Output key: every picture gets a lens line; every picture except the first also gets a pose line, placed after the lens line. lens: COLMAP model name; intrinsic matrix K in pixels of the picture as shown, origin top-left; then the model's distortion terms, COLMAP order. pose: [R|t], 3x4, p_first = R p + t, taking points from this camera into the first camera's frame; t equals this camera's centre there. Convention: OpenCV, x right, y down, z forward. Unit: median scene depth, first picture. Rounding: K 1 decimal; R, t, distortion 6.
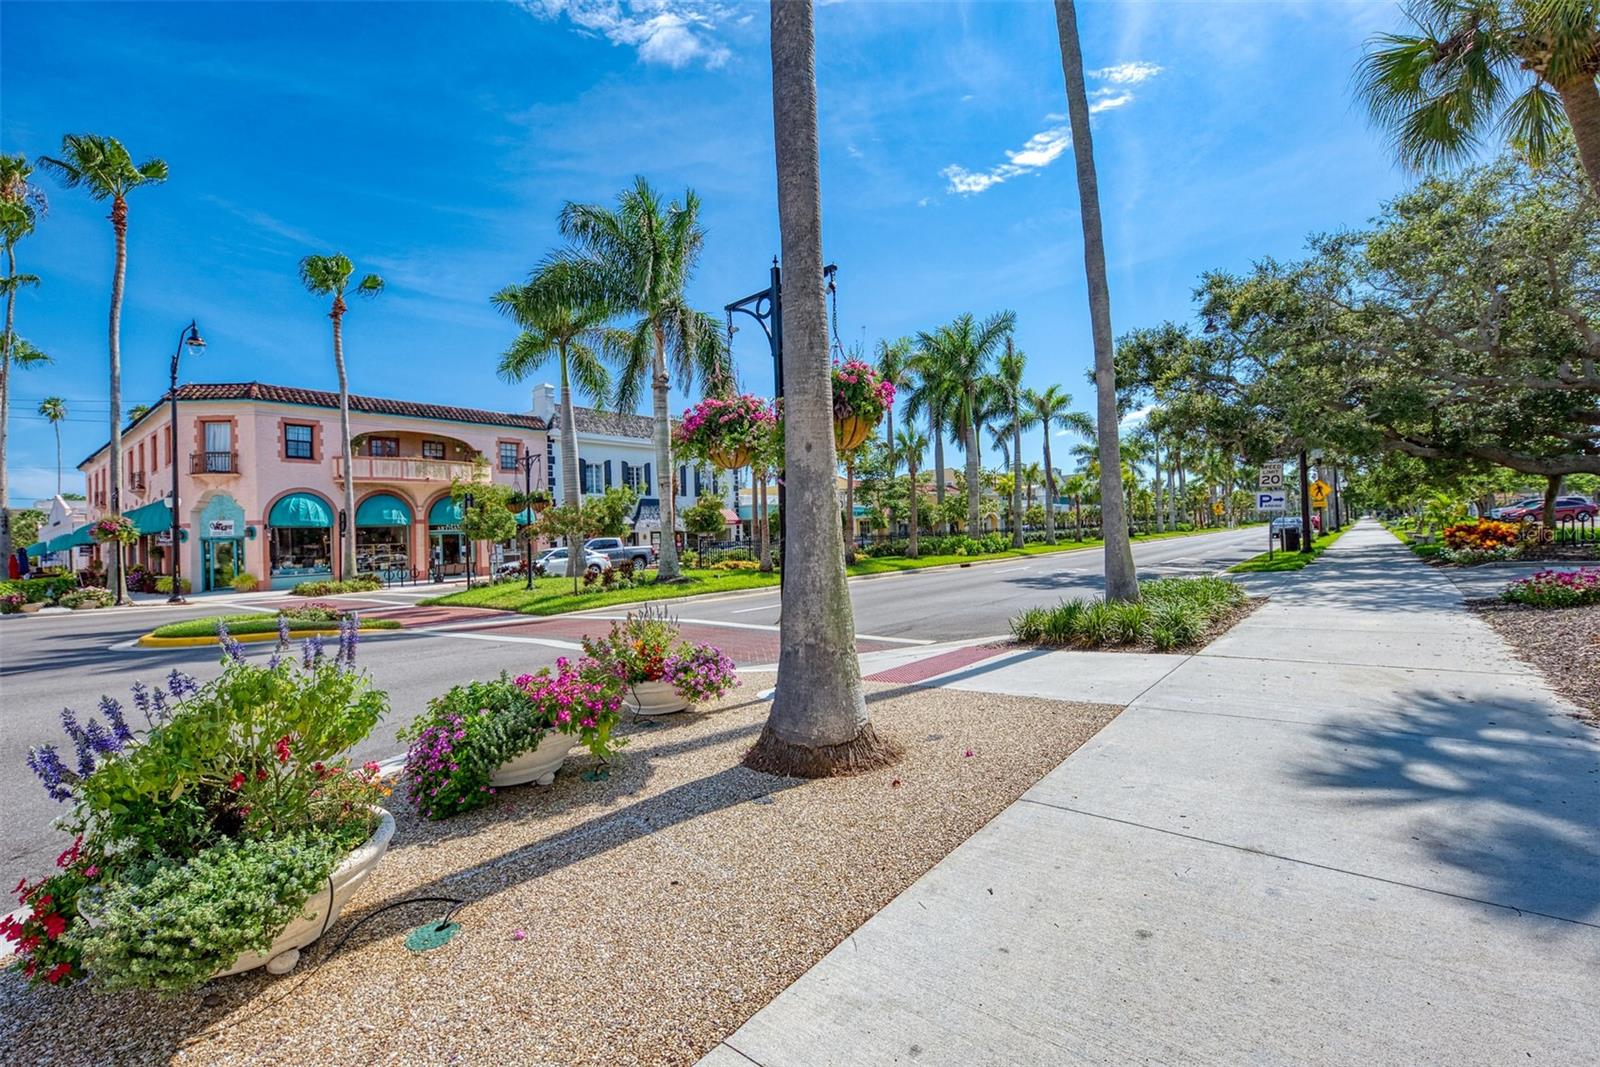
lens RADIAL K [[660.4, 0, 806.3], [0, 660.4, 536.2], [0, 0, 1]] dist [0.004575, -0.001324]
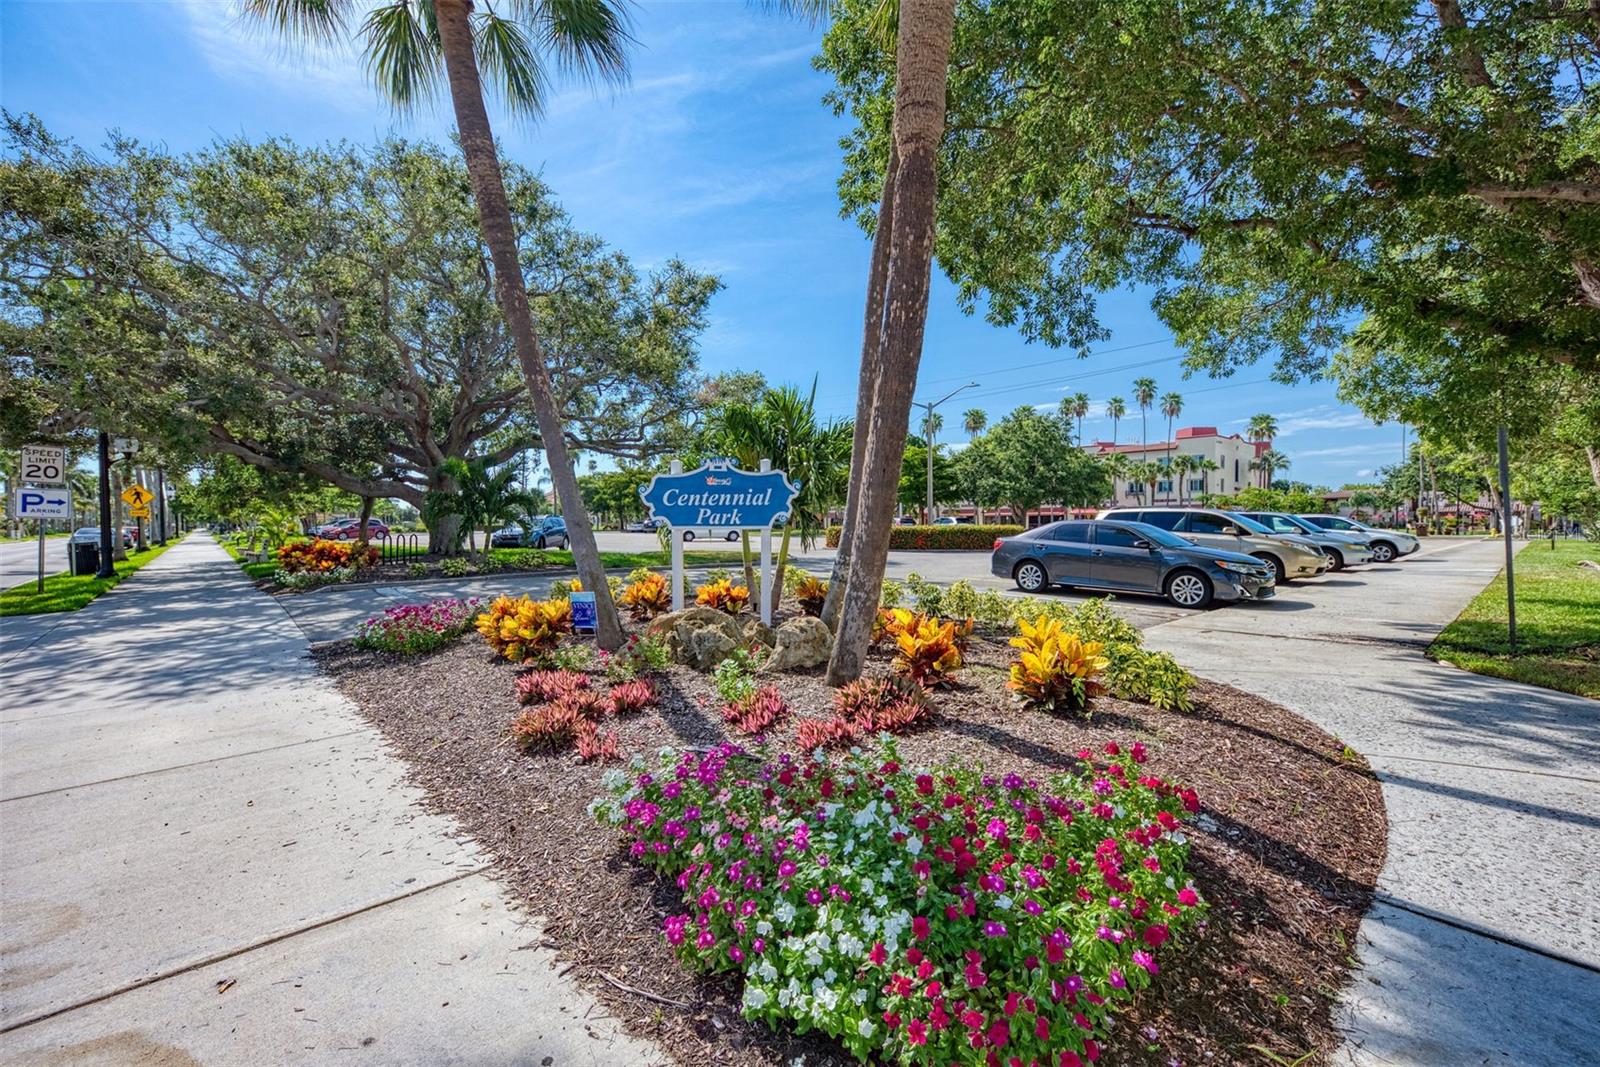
lens RADIAL K [[660.4, 0, 807.3], [0, 660.4, 537.2], [0, 0, 1]] dist [0.004575, -0.001324]
pose [[0.125187, 0.019425, 0.991943, 0.132983], [-0.000524, 0.999809, -0.019513, -0.006270], [-0.992133, 0.001923, 0.125173, 0.144750]]
